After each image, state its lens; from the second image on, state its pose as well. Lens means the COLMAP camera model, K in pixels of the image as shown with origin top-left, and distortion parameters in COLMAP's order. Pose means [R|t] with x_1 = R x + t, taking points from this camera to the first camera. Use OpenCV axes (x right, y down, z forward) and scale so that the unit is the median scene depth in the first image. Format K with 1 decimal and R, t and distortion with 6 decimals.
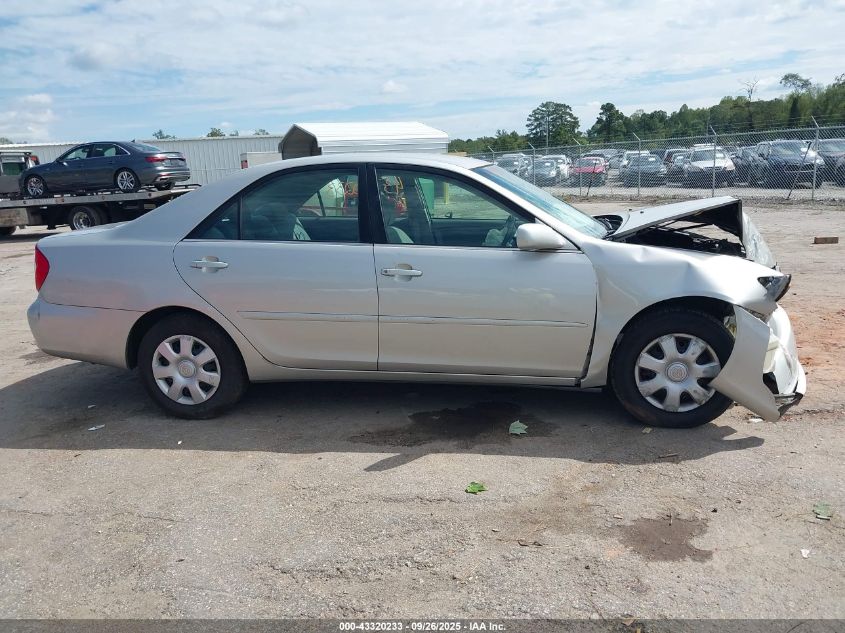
lens RADIAL K [[679.9, 0, 422.1], [0, 679.9, 298.5], [0, 0, 1]] dist [0.005965, 0.010085]
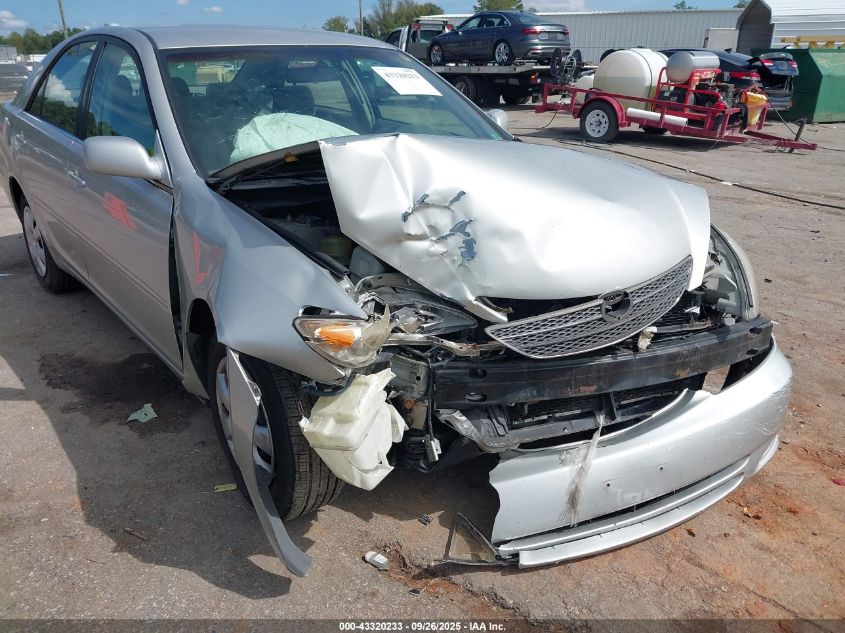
lens RADIAL K [[679.9, 0, 422.1], [0, 679.9, 298.5], [0, 0, 1]] dist [0.005965, 0.010085]
pose [[0.746794, 0.276099, -0.605035, 0.175752], [-0.170729, 0.958854, 0.226829, -0.033867], [0.642767, -0.066098, 0.763205, 0.138908]]
